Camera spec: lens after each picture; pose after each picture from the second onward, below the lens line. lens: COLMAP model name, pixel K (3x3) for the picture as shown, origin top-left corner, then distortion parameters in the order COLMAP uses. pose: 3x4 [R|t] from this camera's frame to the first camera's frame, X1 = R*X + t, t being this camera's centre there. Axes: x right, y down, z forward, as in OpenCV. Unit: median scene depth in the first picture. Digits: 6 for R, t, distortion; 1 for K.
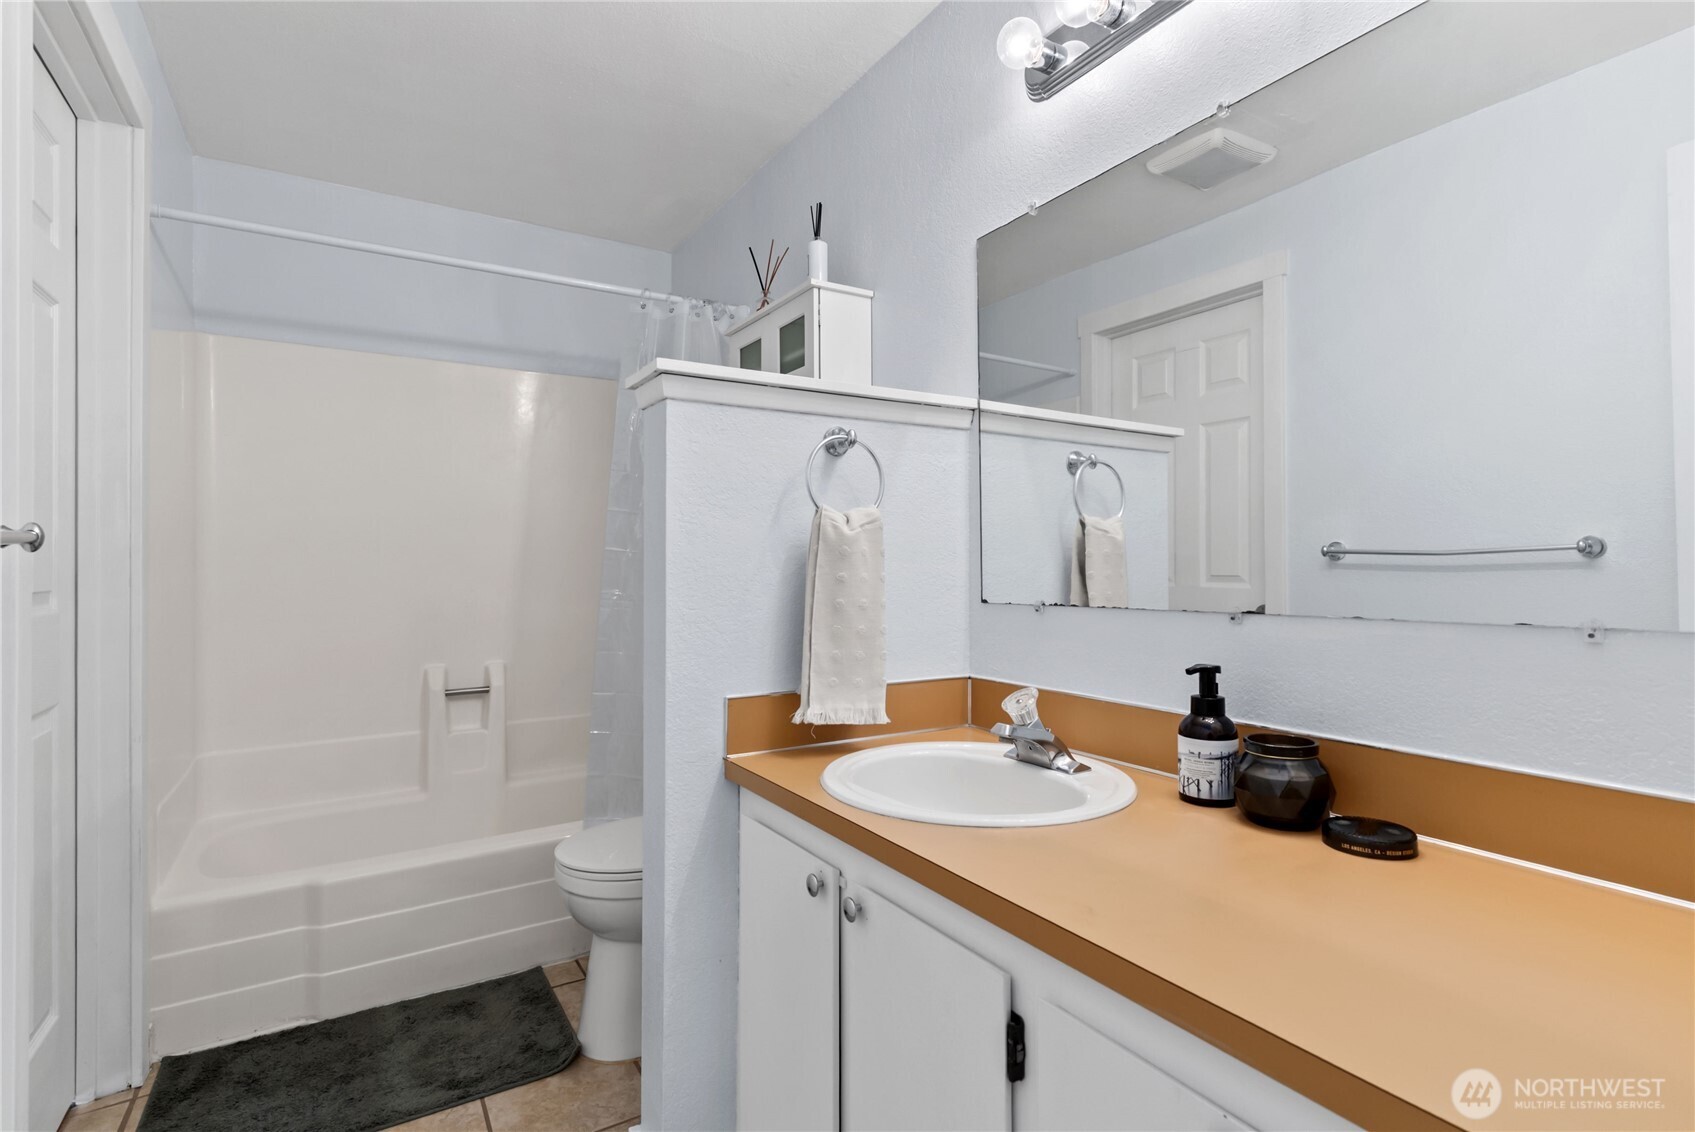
lens RADIAL K [[831.9, 0, 850.6], [0, 831.9, 563.5], [0, 0, 1]] dist [0.012402, -0.002521]
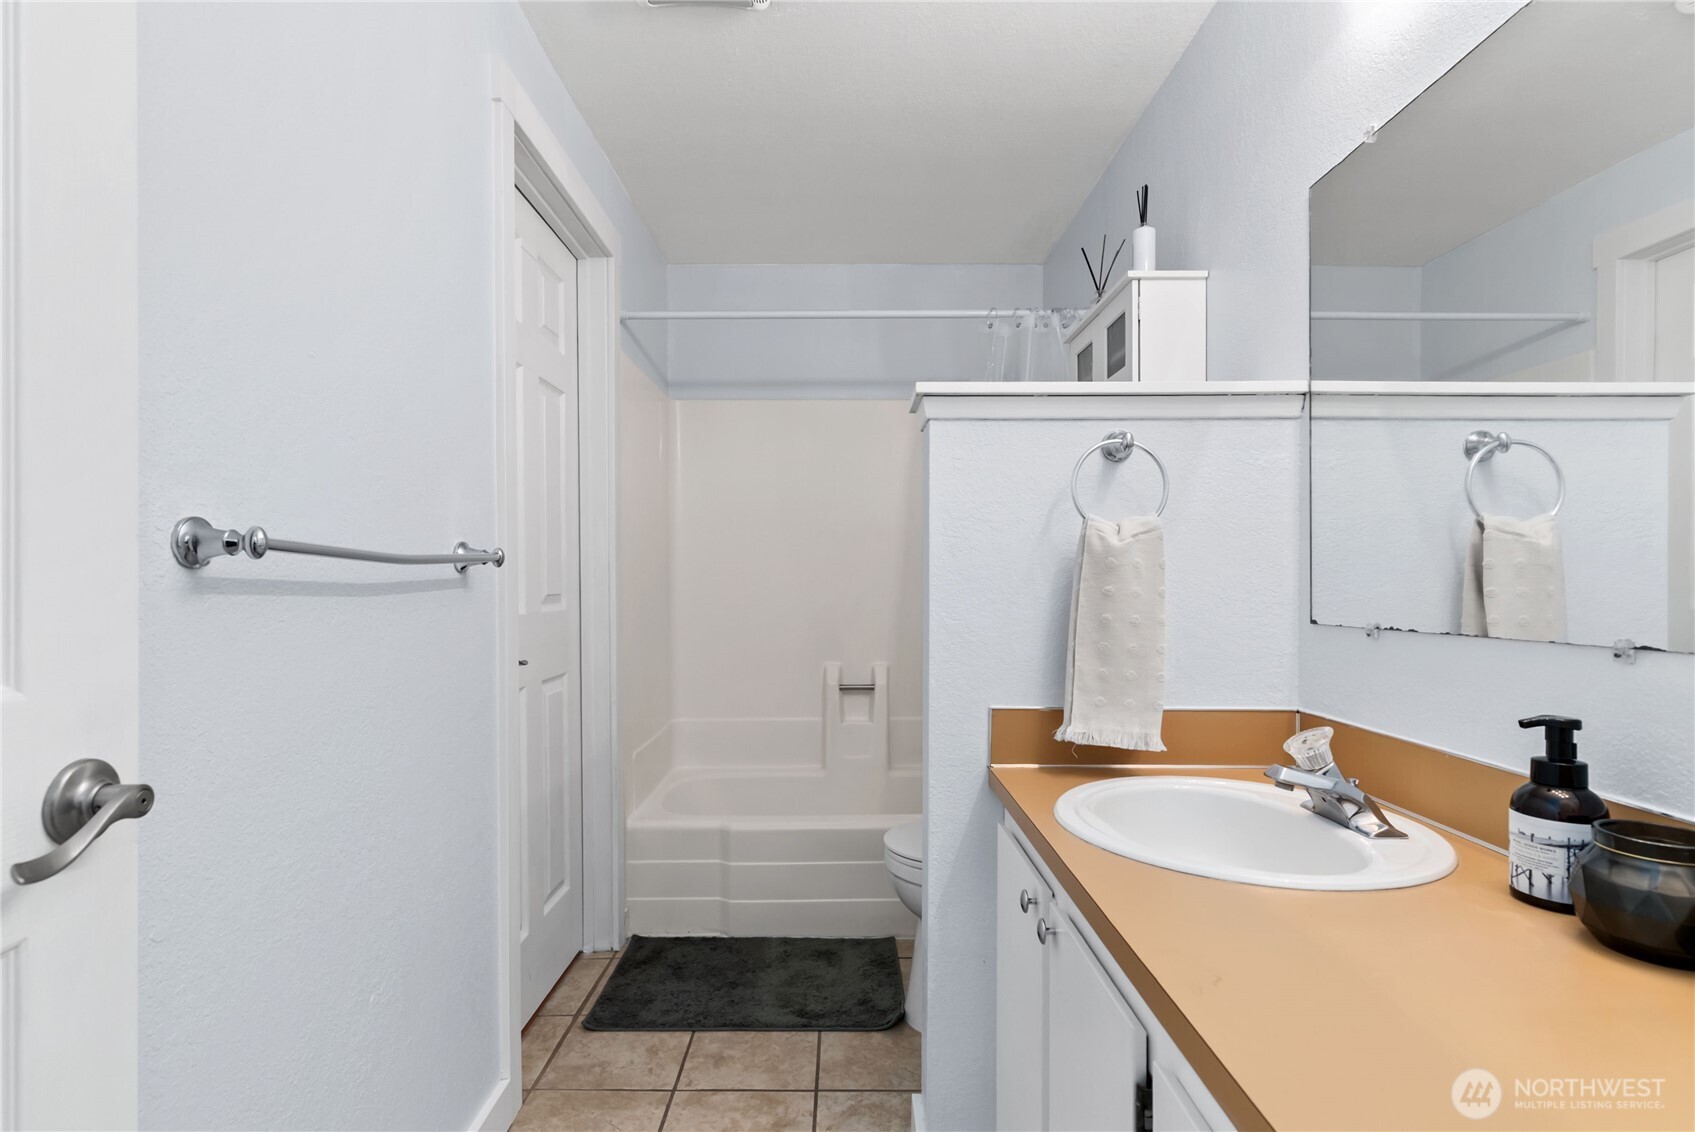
lens RADIAL K [[831.9, 0, 840.8], [0, 831.9, 594.0], [0, 0, 1]] dist [0.012402, -0.002521]
pose [[0.848543, 0.013464, -0.528955, 0.196853], [-0.002024, 0.999751, 0.022202, -0.000535], [0.529122, -0.017769, 0.848360, 0.034446]]
